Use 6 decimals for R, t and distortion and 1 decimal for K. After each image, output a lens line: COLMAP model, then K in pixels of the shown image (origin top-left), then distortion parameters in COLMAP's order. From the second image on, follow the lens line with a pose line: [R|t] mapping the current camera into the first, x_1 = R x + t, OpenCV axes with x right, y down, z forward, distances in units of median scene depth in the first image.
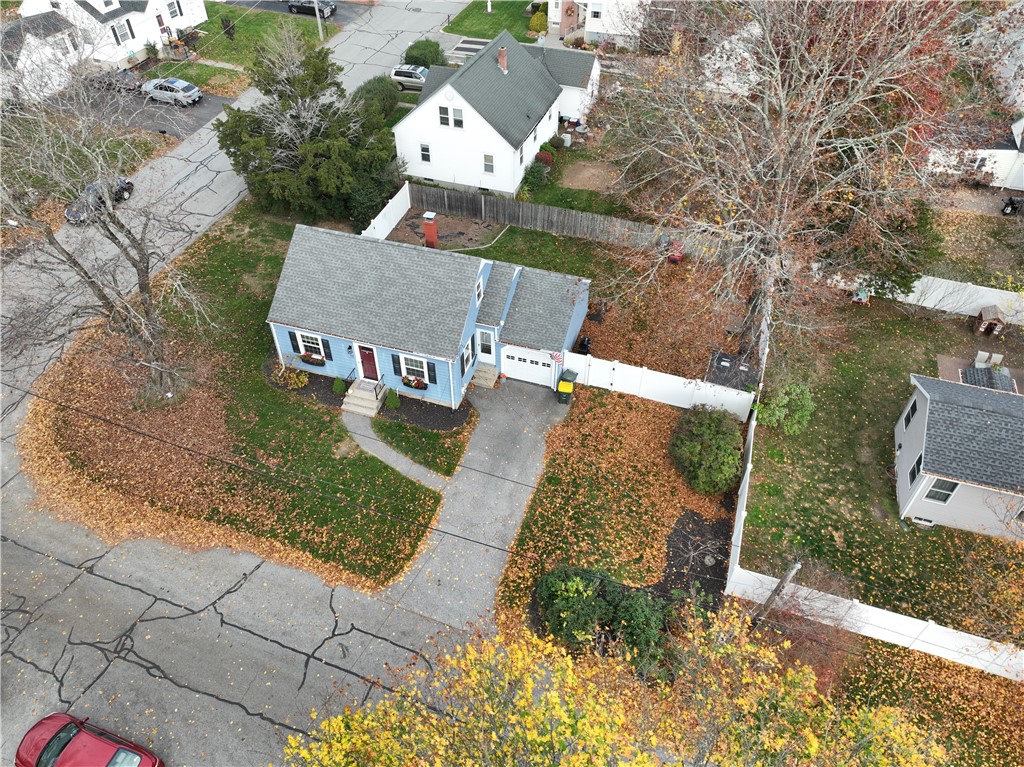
lens RADIAL K [[719.6, 0, 512.0], [0, 719.6, 383.5], [0, 0, 1]] dist [0.009641, 0.002397]
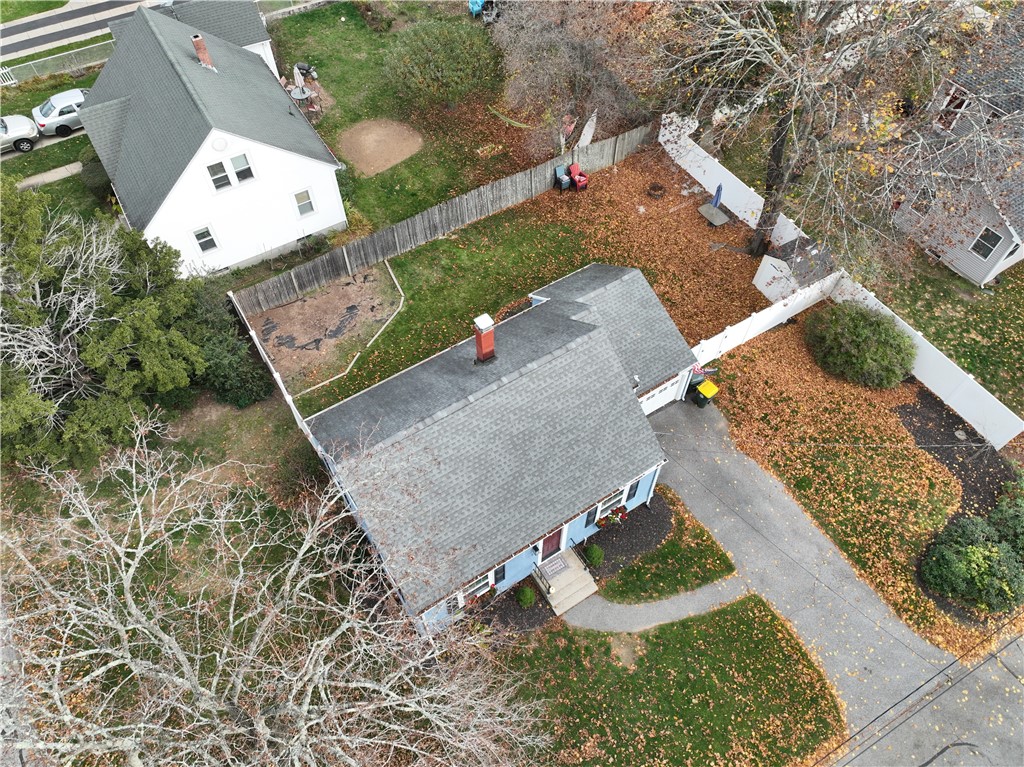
lens RADIAL K [[719.6, 0, 512.0], [0, 719.6, 383.5], [0, 0, 1]] dist [0.009641, 0.002397]
pose [[0.633632, -0.635643, 0.440986, -0.432471], [0.536718, 0.771711, 0.341170, -0.406083], [-0.557176, 0.020509, 0.830141, 0.435610]]
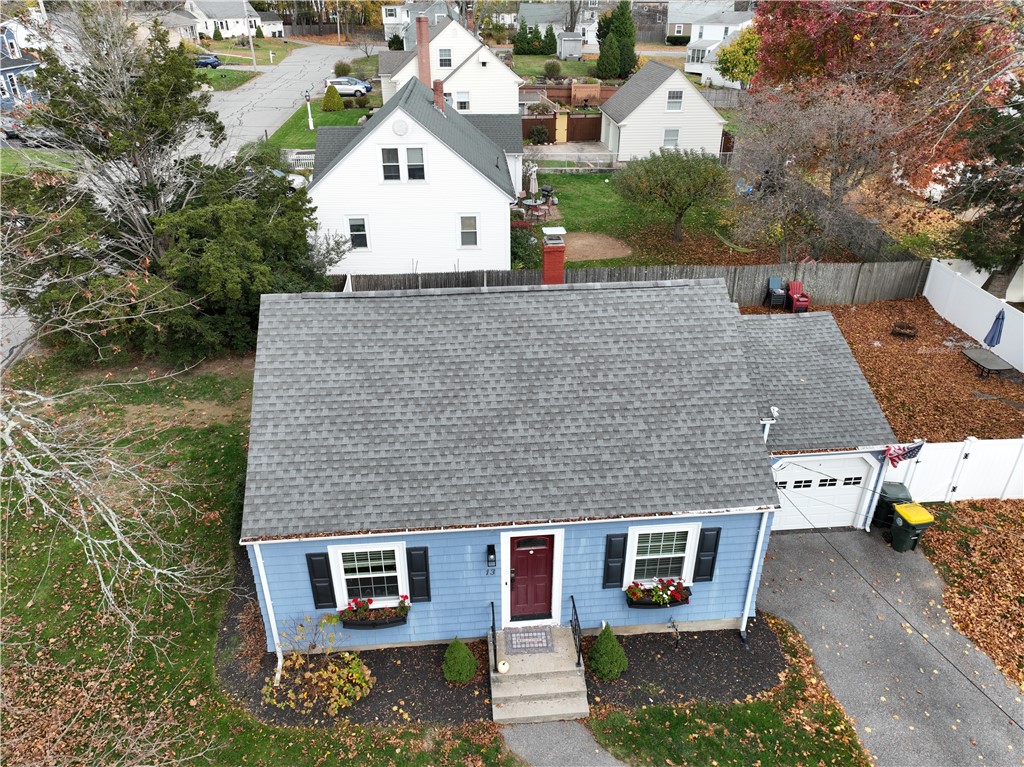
lens RADIAL K [[719.6, 0, 512.0], [0, 719.6, 383.5], [0, 0, 1]] dist [0.009641, 0.002397]
pose [[0.920423, -0.190181, 0.341544, -0.323113], [0.272528, 0.938540, -0.211828, -0.047752], [-0.280267, 0.288051, 0.915684, 0.607454]]
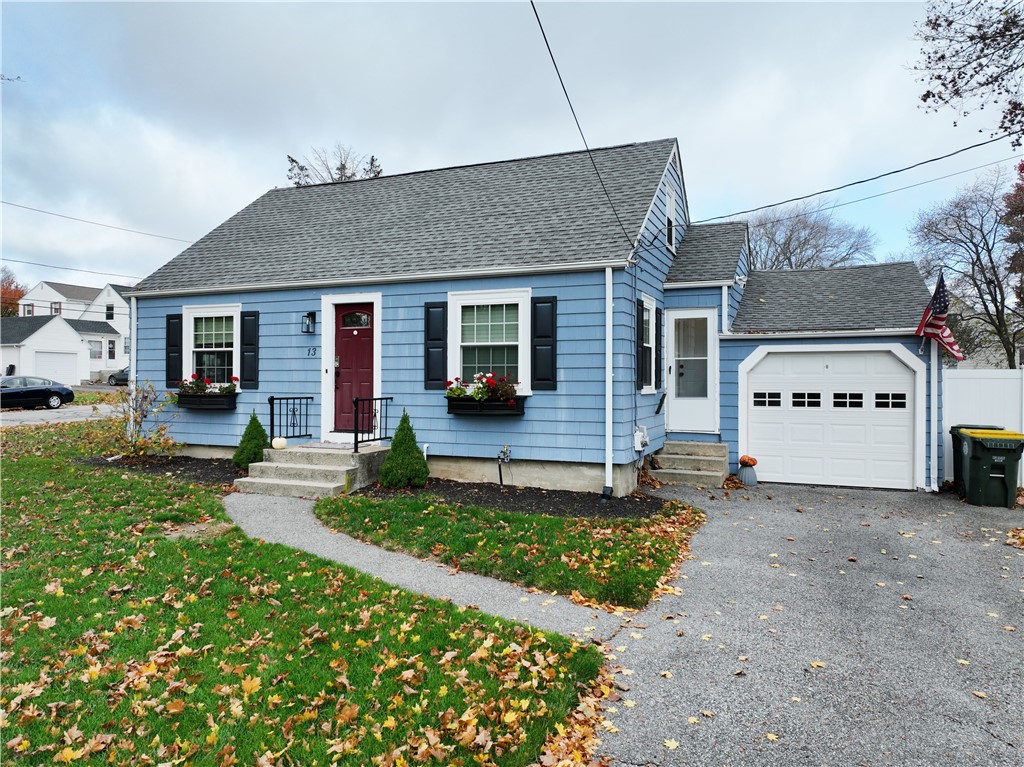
lens RADIAL K [[719.6, 0, 512.0], [0, 719.6, 383.5], [0, 0, 1]] dist [0.009641, 0.002397]
pose [[0.995953, 0.001865, -0.089858, -0.093941], [-0.063494, 0.722211, -0.688752, 0.205767], [0.063612, 0.691670, 0.719407, 0.761633]]
